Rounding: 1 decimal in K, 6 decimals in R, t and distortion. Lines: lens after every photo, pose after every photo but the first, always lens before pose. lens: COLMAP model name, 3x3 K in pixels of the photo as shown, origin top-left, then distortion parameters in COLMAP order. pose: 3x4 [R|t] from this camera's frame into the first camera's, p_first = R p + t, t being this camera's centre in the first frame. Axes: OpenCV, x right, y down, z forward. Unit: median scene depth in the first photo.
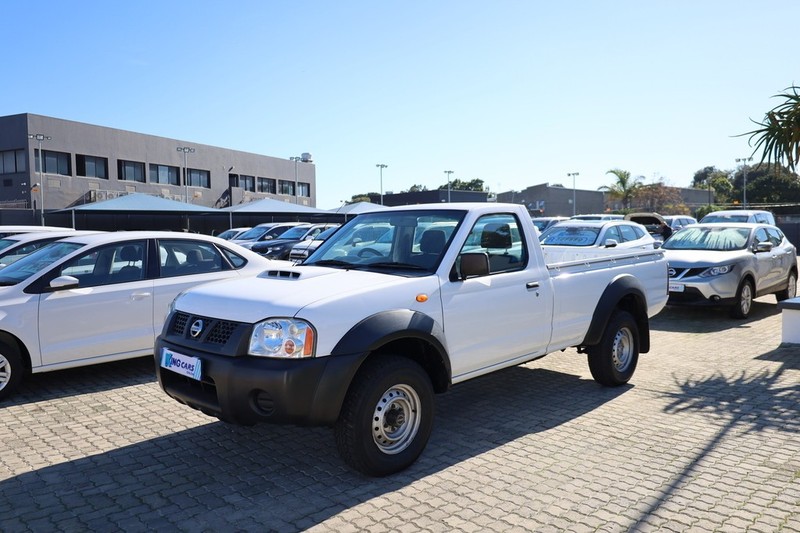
lens RADIAL K [[625.2, 0, 413.3], [0, 625.2, 251.6], [0, 0, 1]] dist [-0.011425, 0.008182]
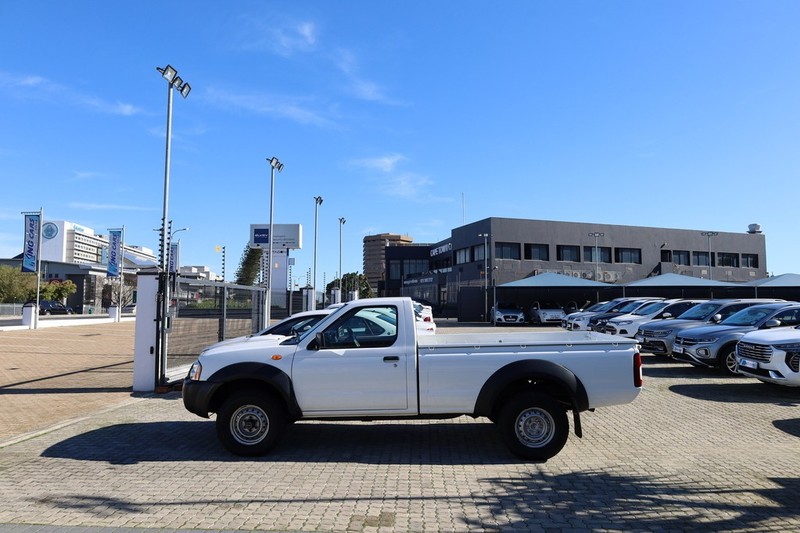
lens RADIAL K [[543.2, 0, 407.7], [0, 543.2, 253.1], [0, 0, 1]] dist [0.005898, -0.002711]
pose [[0.689183, -0.054116, -0.722564, 0.114269], [-0.031196, 0.994066, -0.104205, -0.005585], [0.723915, 0.094357, 0.683406, 0.018013]]
